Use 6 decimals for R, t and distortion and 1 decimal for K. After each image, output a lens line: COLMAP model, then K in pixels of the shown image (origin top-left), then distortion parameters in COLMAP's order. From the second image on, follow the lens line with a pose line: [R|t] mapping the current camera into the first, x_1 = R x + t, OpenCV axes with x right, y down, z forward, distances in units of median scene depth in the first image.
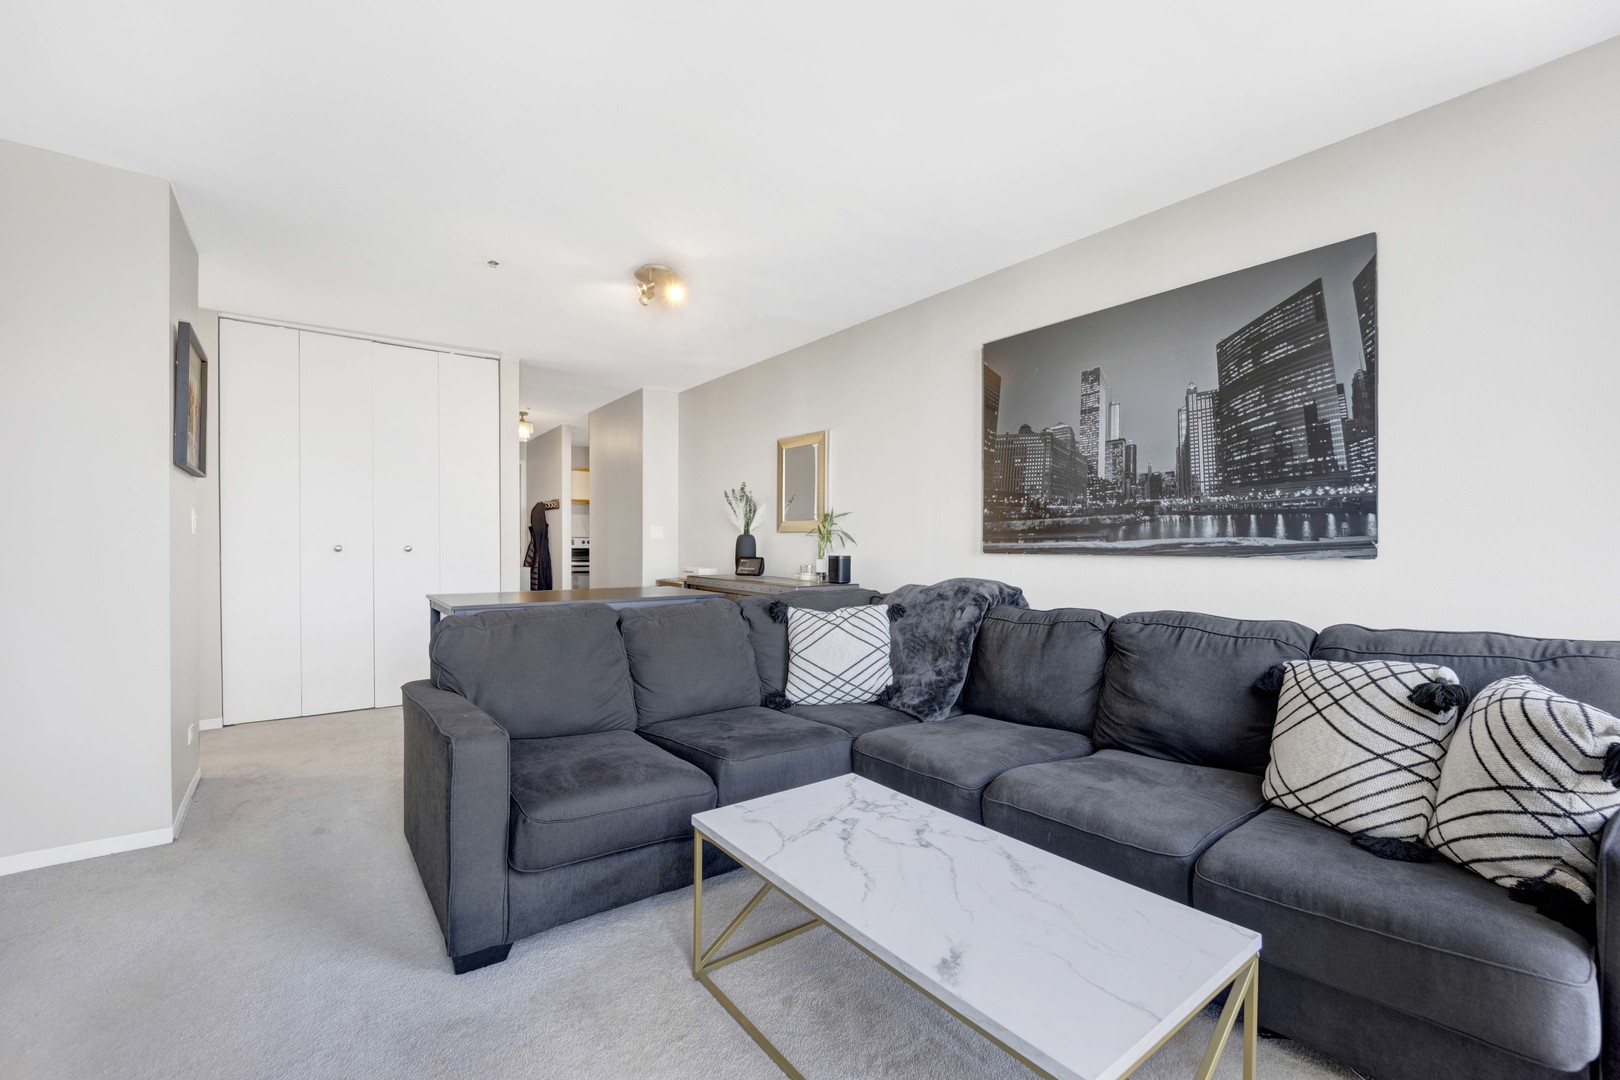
lens RADIAL K [[677.6, 0, 810.0], [0, 677.6, 540.0], [0, 0, 1]] dist [-0.018188, -0.000356]
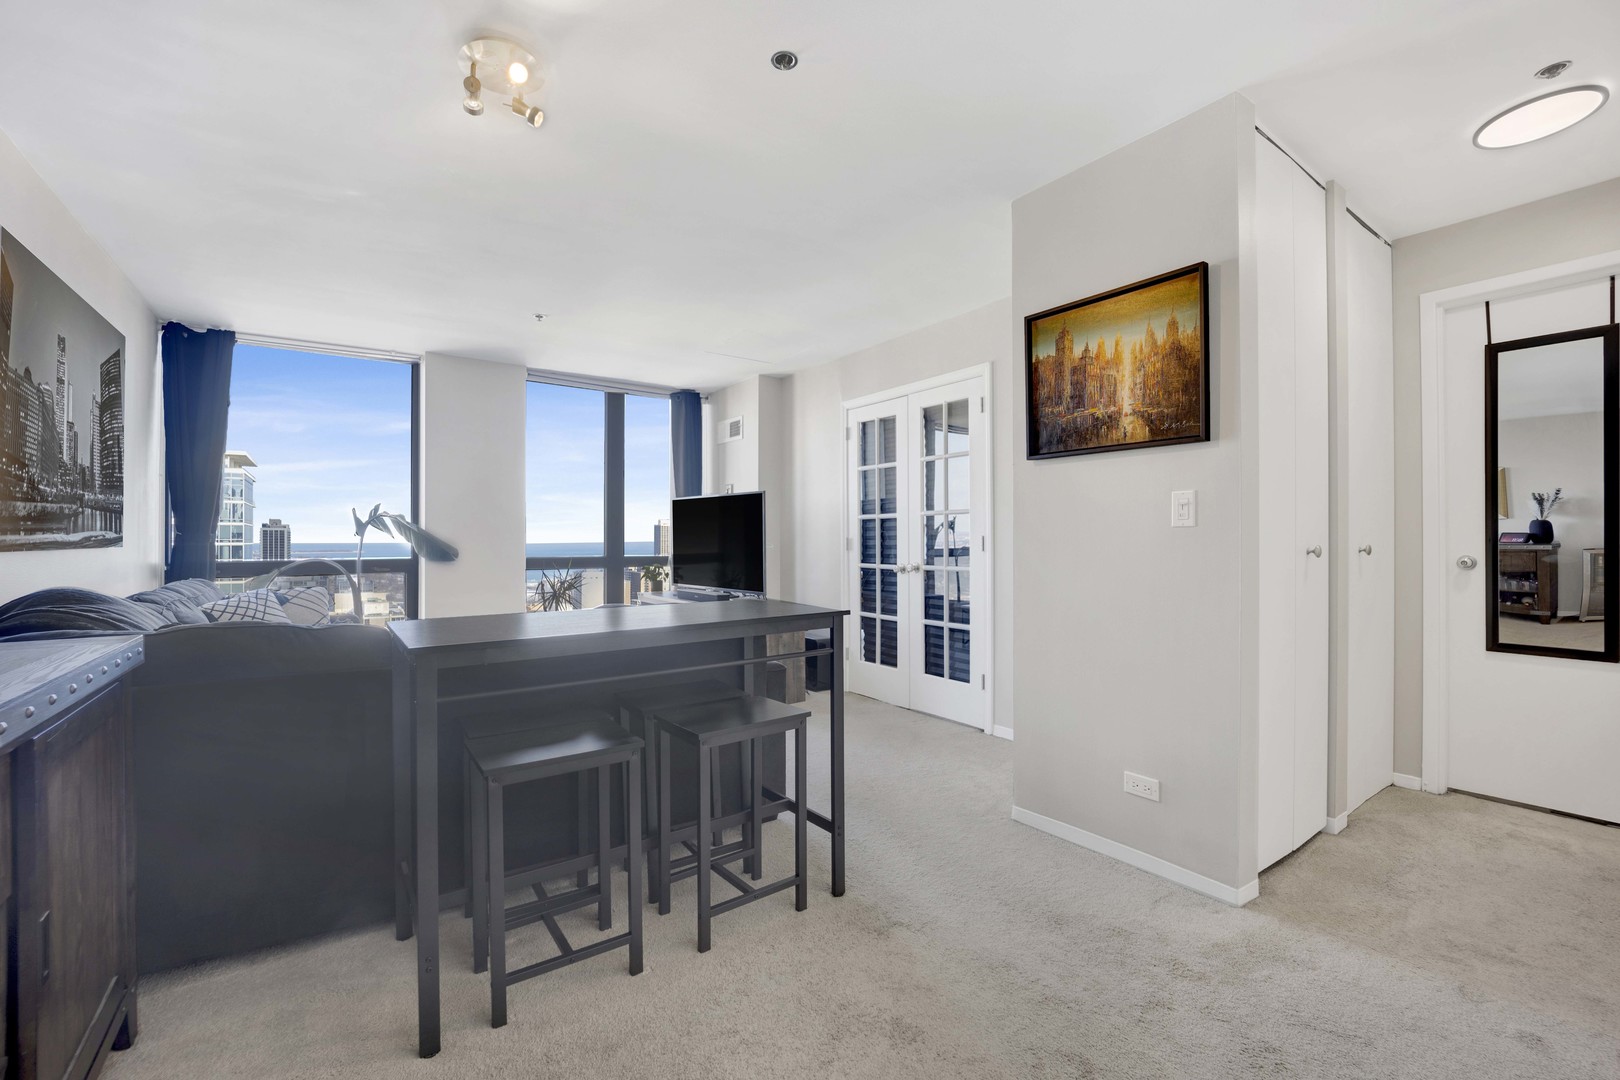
lens RADIAL K [[677.6, 0, 810.0], [0, 677.6, 540.0], [0, 0, 1]] dist [-0.018188, -0.000356]
pose [[-0.999669, -0.007974, 0.024468, -0.597378], [-0.008248, 0.999904, -0.011123, 0.015972], [-0.024377, -0.011322, -0.999639, 1.885634]]
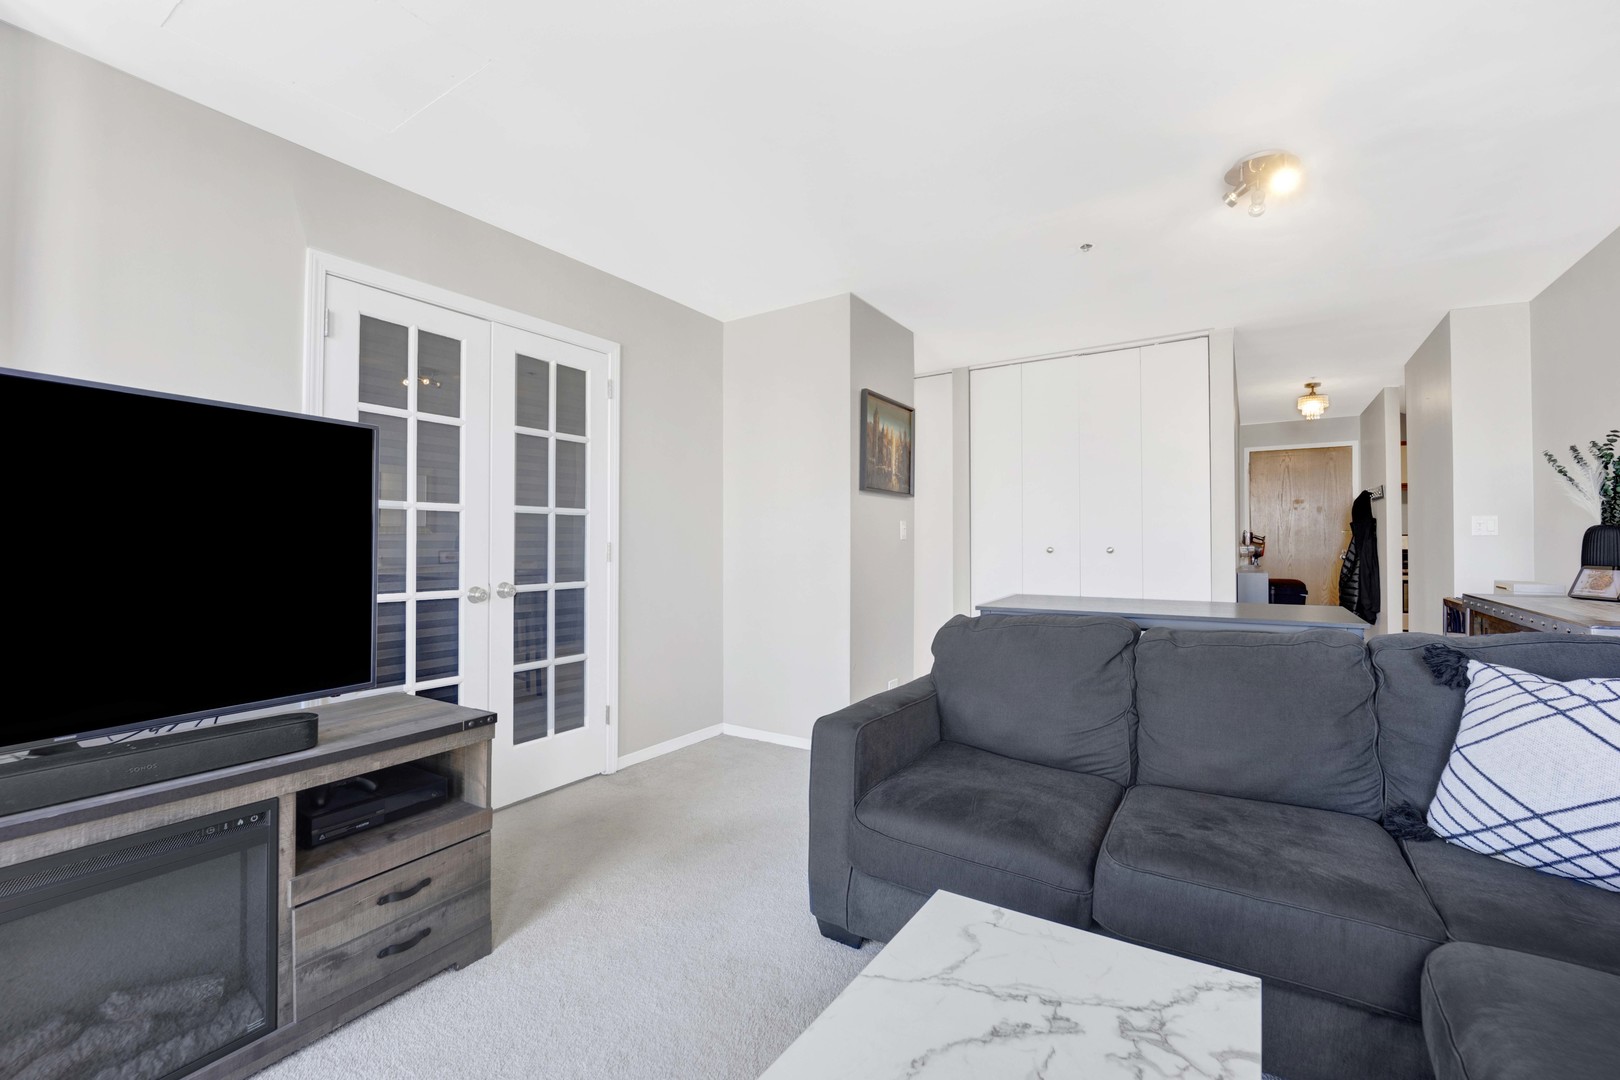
lens RADIAL K [[670.6, 0, 803.1], [0, 670.6, 539.8], [0, 0, 1]] dist [-0.017353, -0.003011]
pose [[0.329398, -0.017232, -0.944034, 0.325858], [0.014406, 0.999809, -0.013224, 0.003939], [0.944081, -0.009244, 0.329583, 0.375252]]
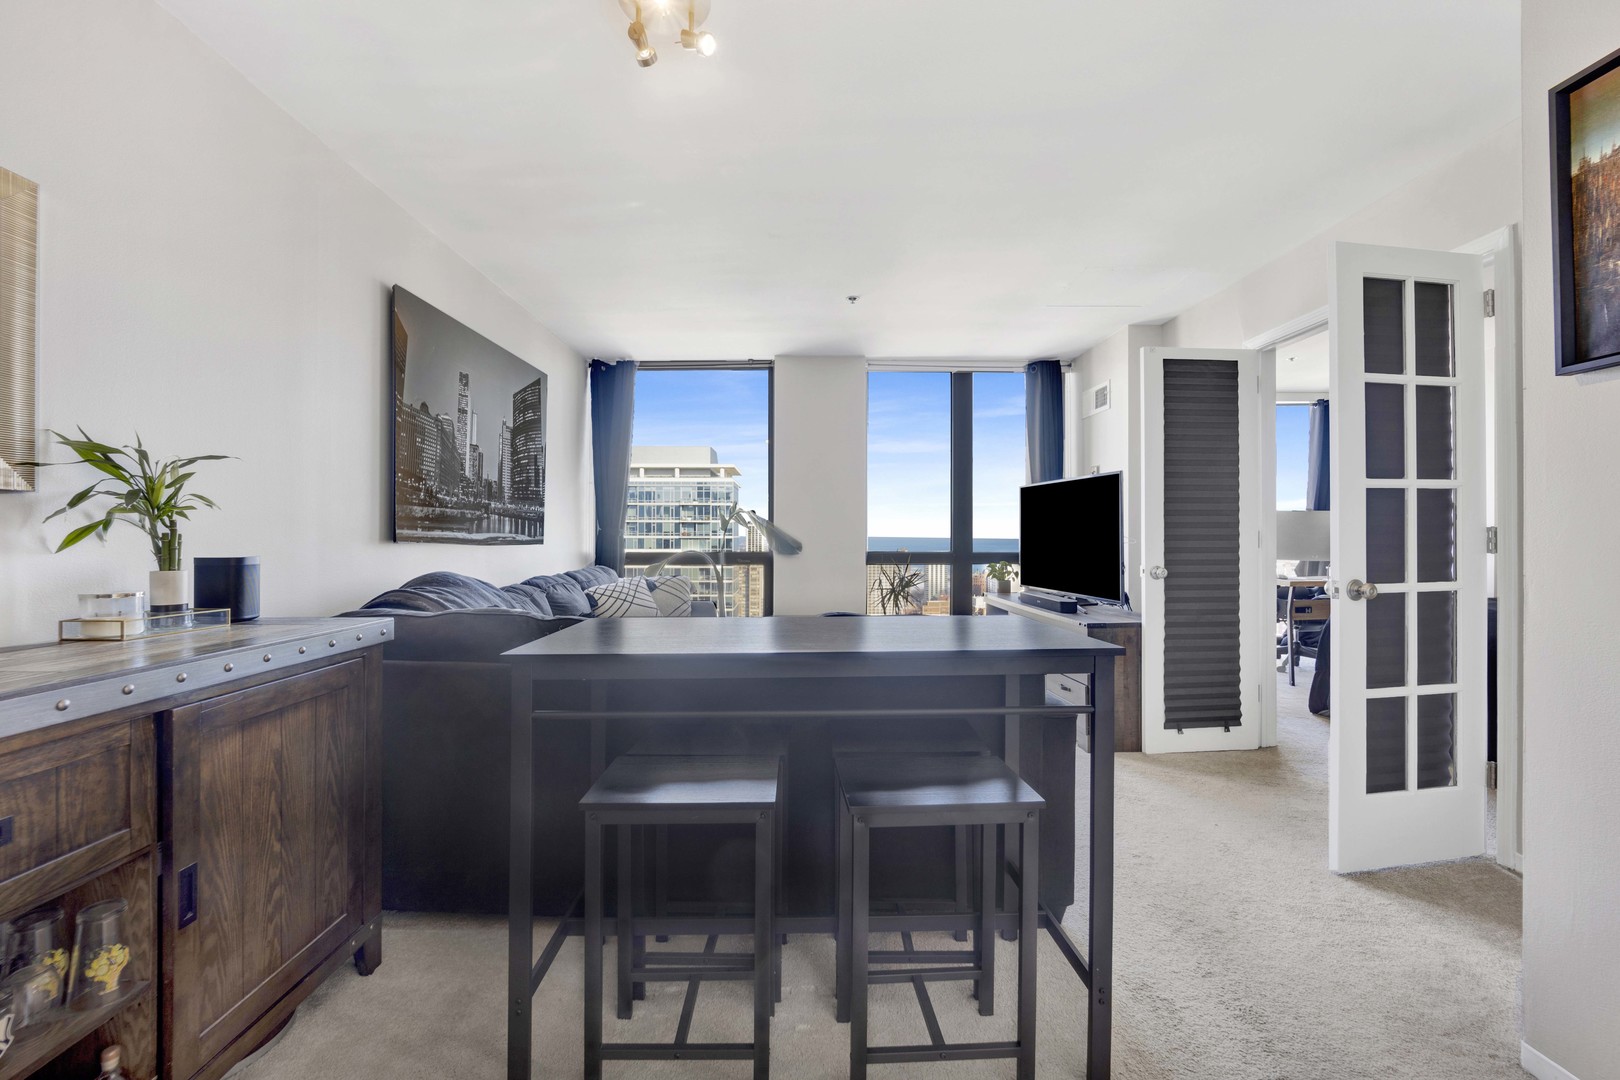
lens RADIAL K [[677.6, 0, 810.0], [0, 677.6, 540.0], [0, 0, 1]] dist [-0.018188, -0.000356]
pose [[-0.806504, -0.010449, 0.591136, -0.732912], [-0.009166, 0.999945, 0.005170, 0.008216], [-0.591157, -0.001248, -0.806556, 1.606101]]
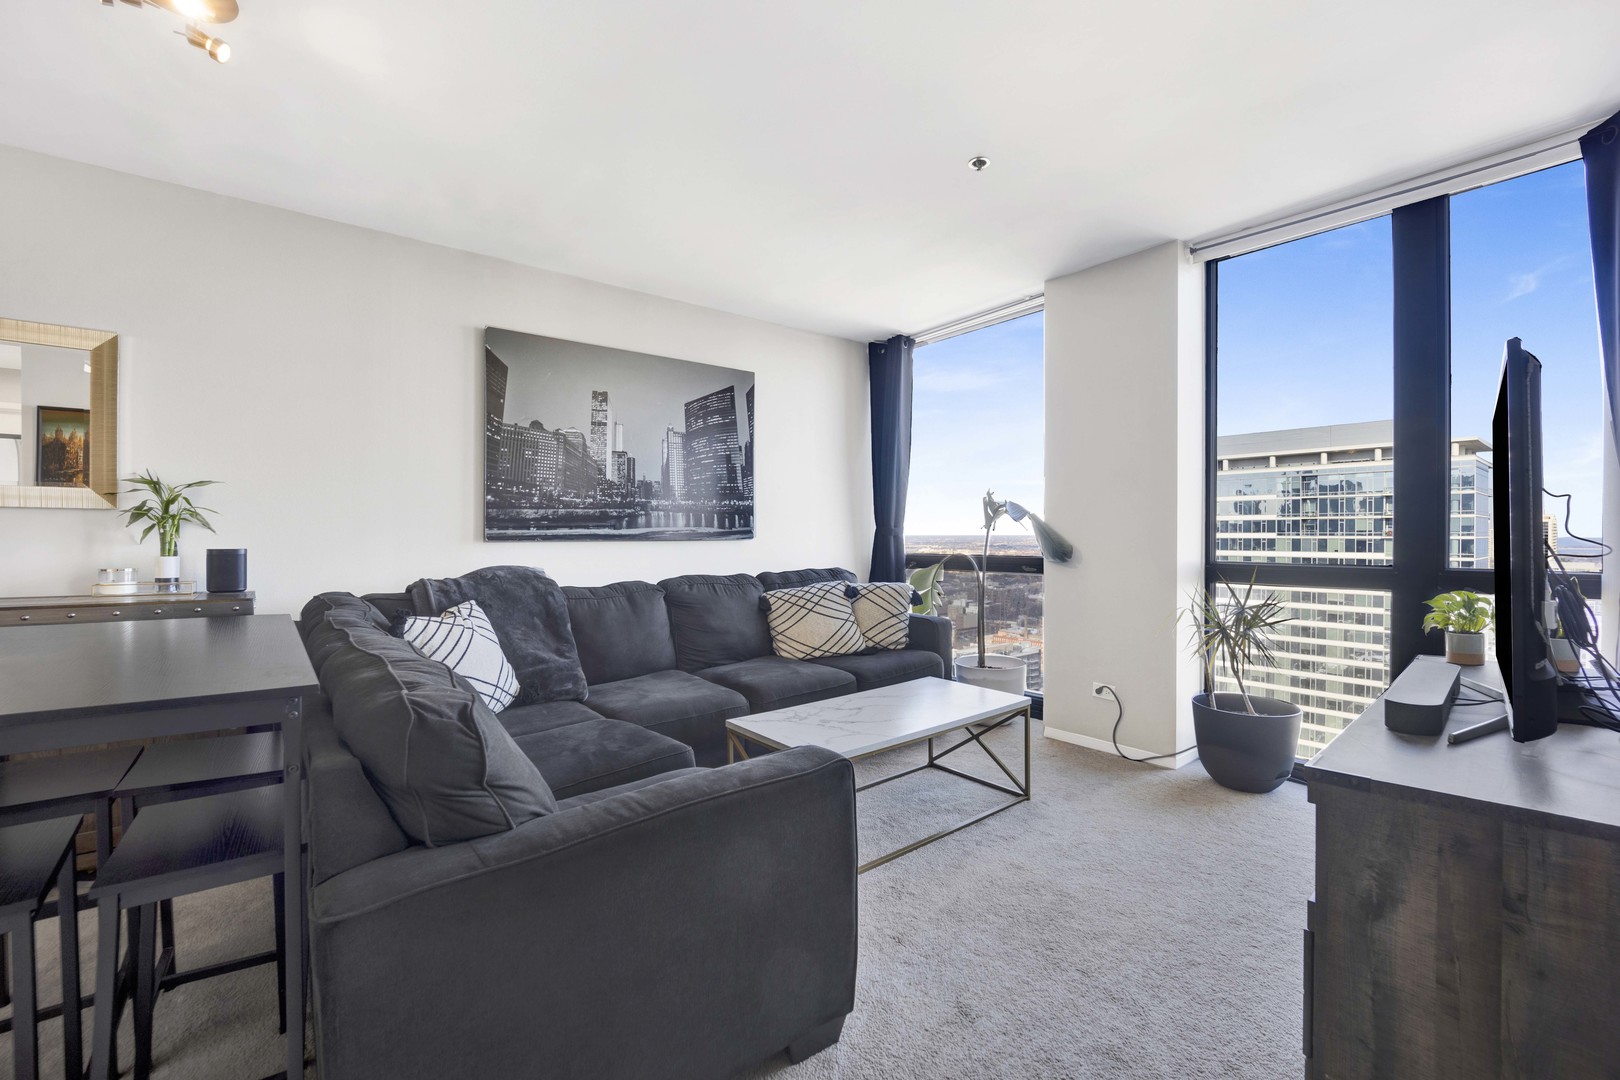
lens RADIAL K [[677.6, 0, 810.0], [0, 677.6, 540.0], [0, 0, 1]] dist [-0.018188, -0.000356]
pose [[-0.023913, -0.013097, 0.999628, -0.865551], [-0.006609, 0.999894, 0.012943, 0.003296], [-0.999692, -0.006297, -0.023997, 0.660893]]
